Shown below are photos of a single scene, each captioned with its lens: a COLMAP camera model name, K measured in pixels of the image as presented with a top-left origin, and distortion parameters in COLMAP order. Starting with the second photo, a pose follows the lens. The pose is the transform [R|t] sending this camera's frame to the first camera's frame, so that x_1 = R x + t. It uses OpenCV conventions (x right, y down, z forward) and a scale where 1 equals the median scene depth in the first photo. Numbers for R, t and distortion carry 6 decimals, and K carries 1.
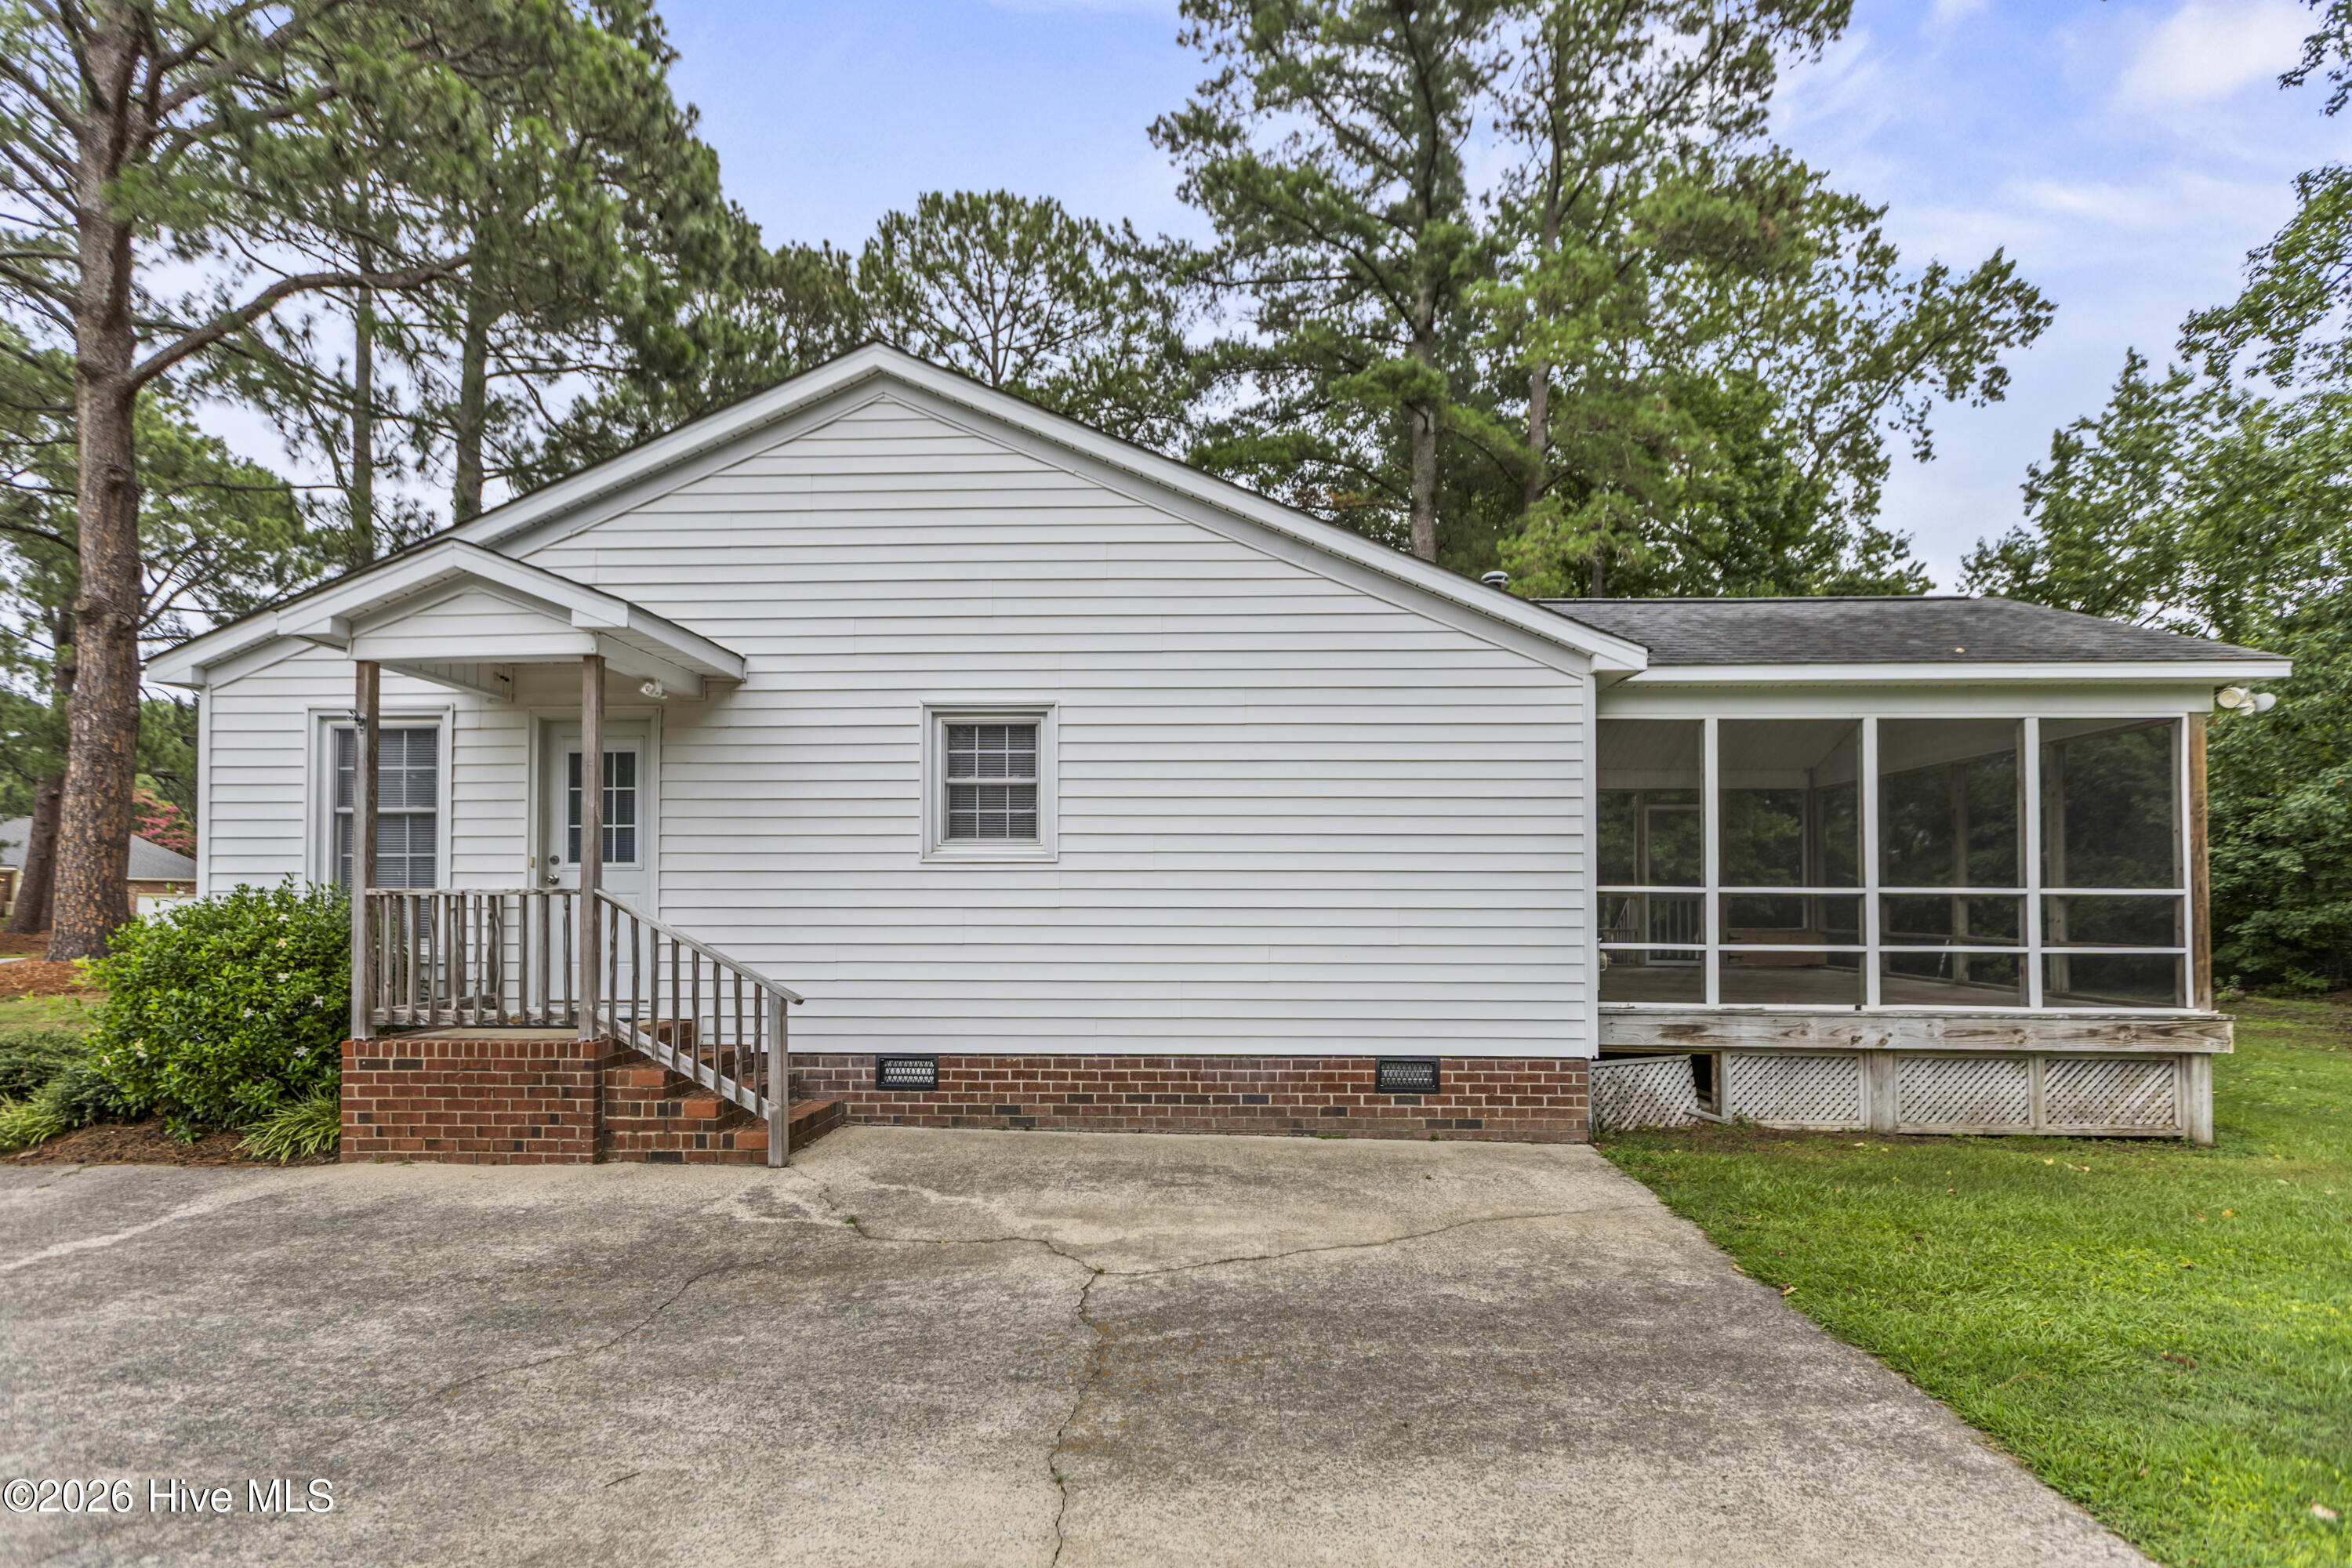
lens RADIAL K [[1093.6, 0, 1173.0], [0, 1093.6, 881.7], [0, 0, 1]] dist [0.000493, -0.000166]
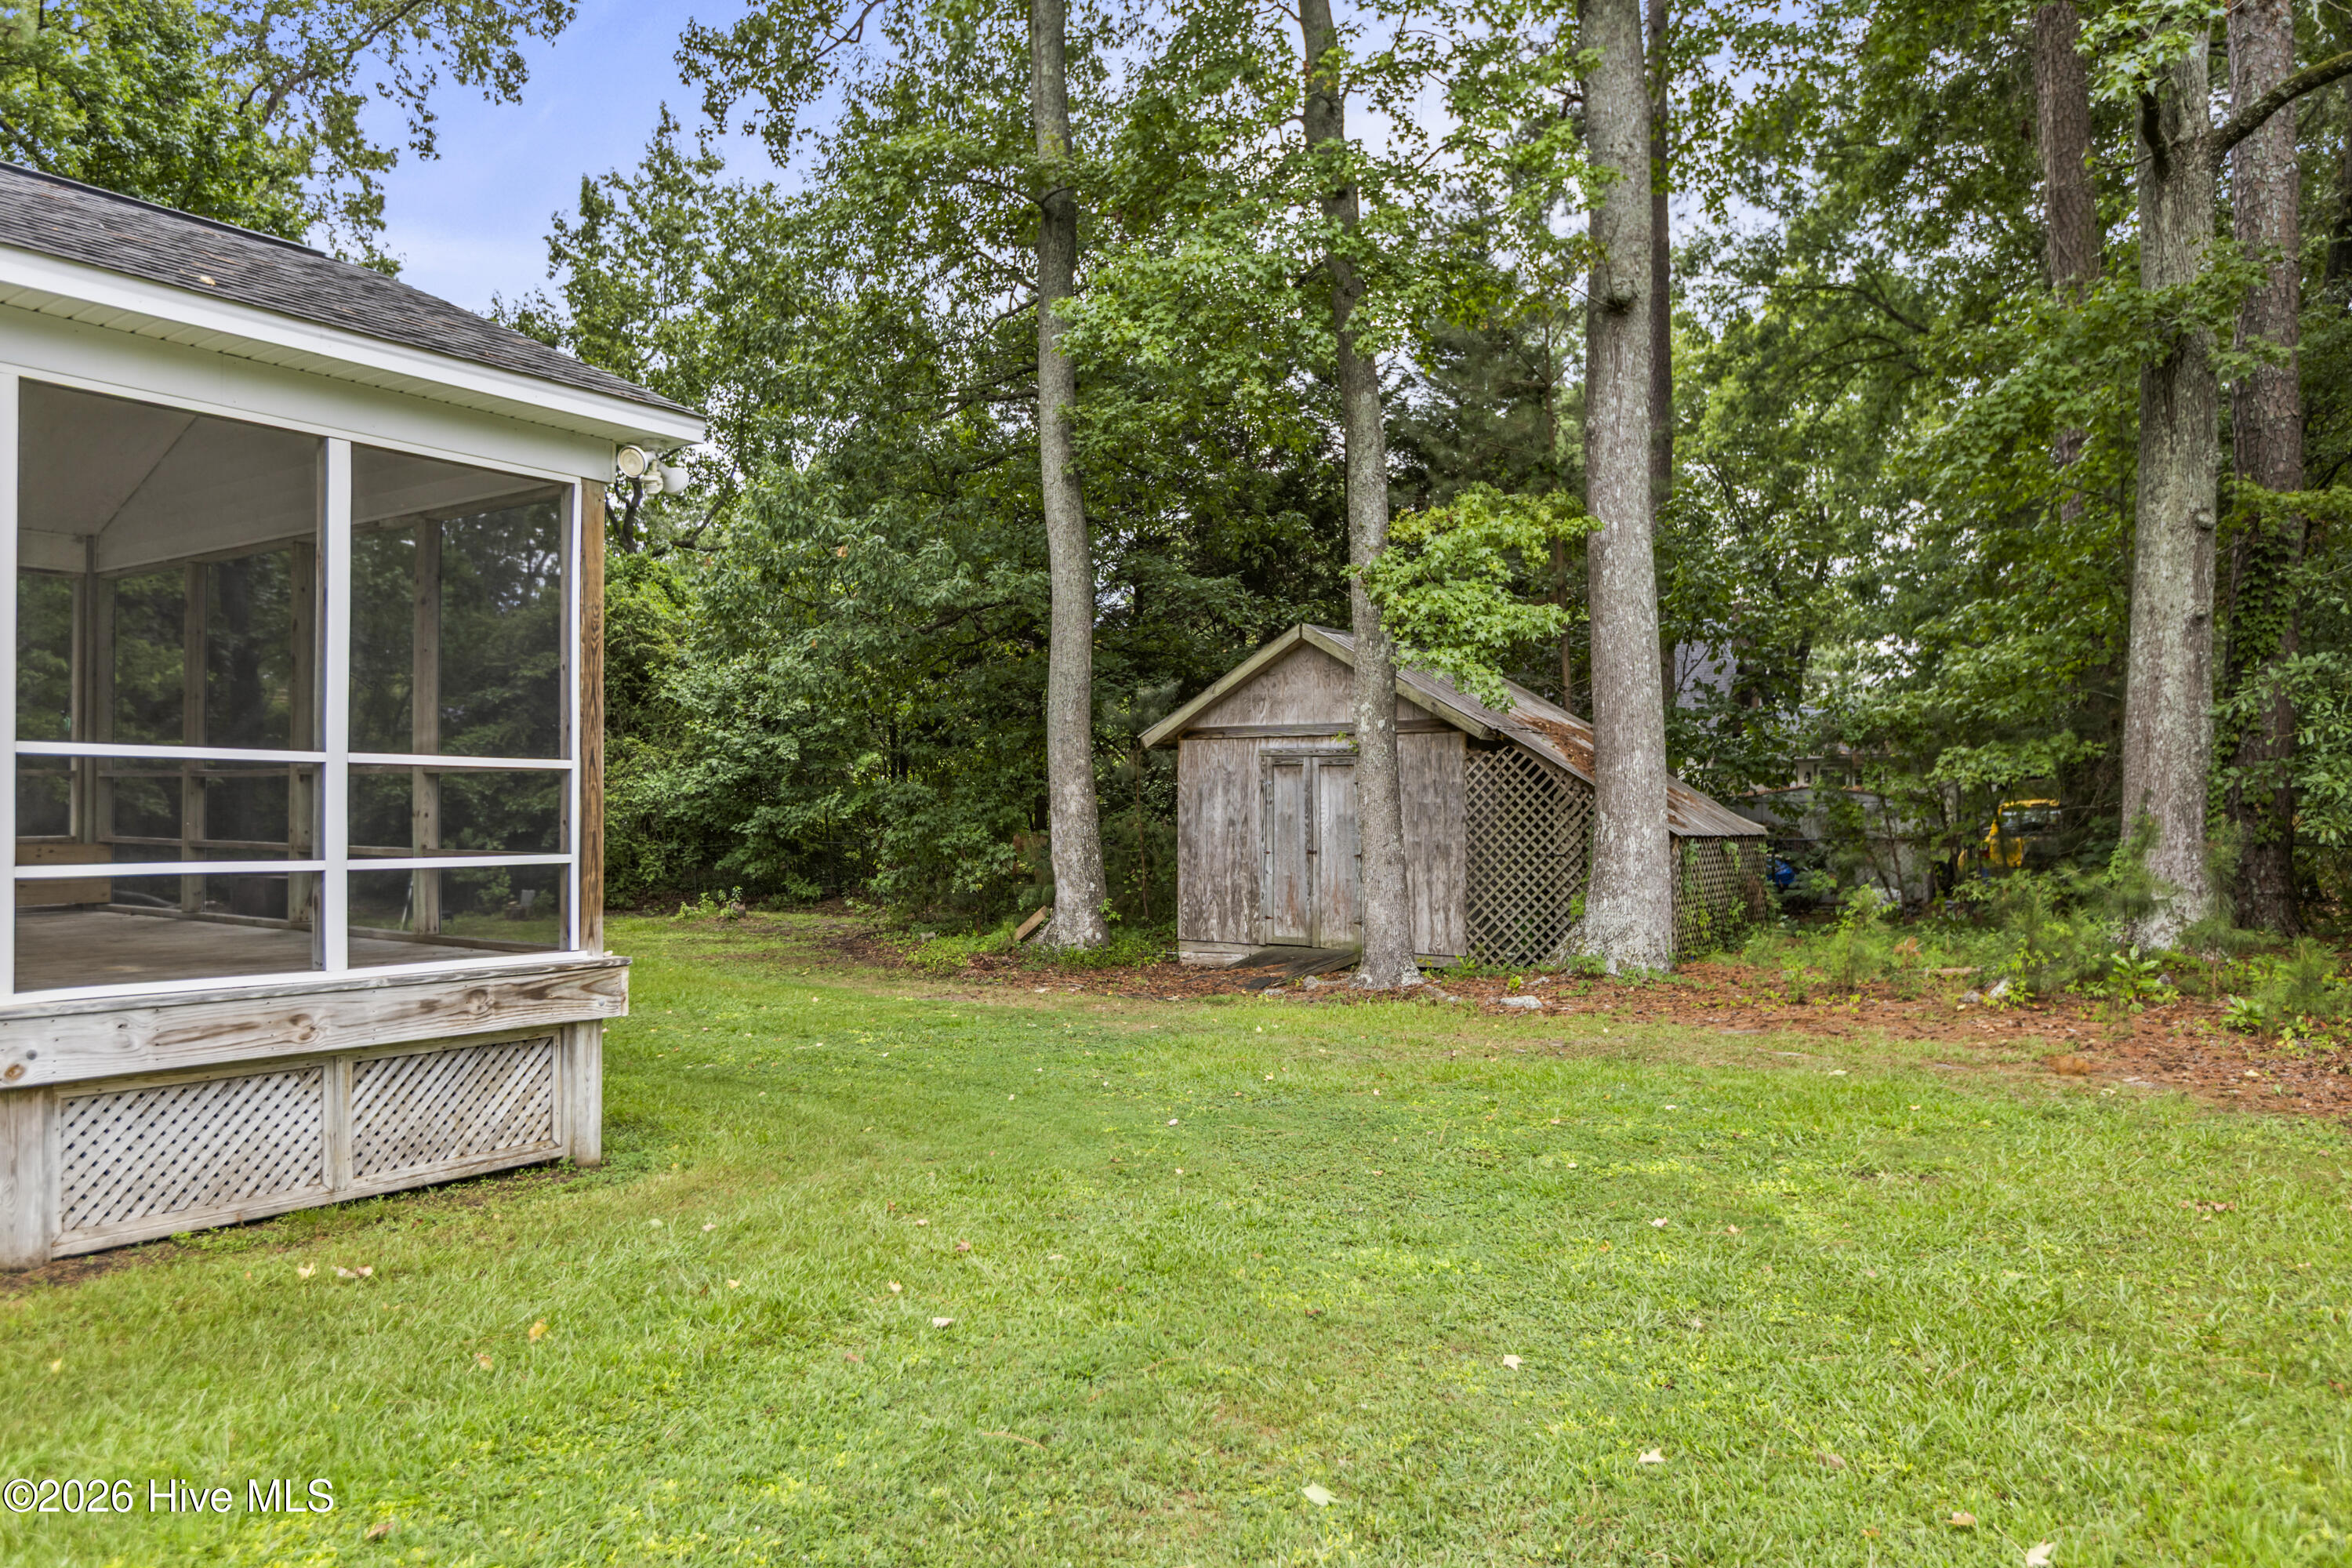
lens RADIAL K [[1635.9, 0, 1176.0], [0, 1635.9, 784.0], [0, 0, 1]] dist [-0.002903, -0.001593]
pose [[0.527817, 0.012080, 0.849272, 0.143984], [-0.020948, 0.999780, -0.001202, 0.006510], [-0.849100, -0.017156, 0.527954, 0.098425]]
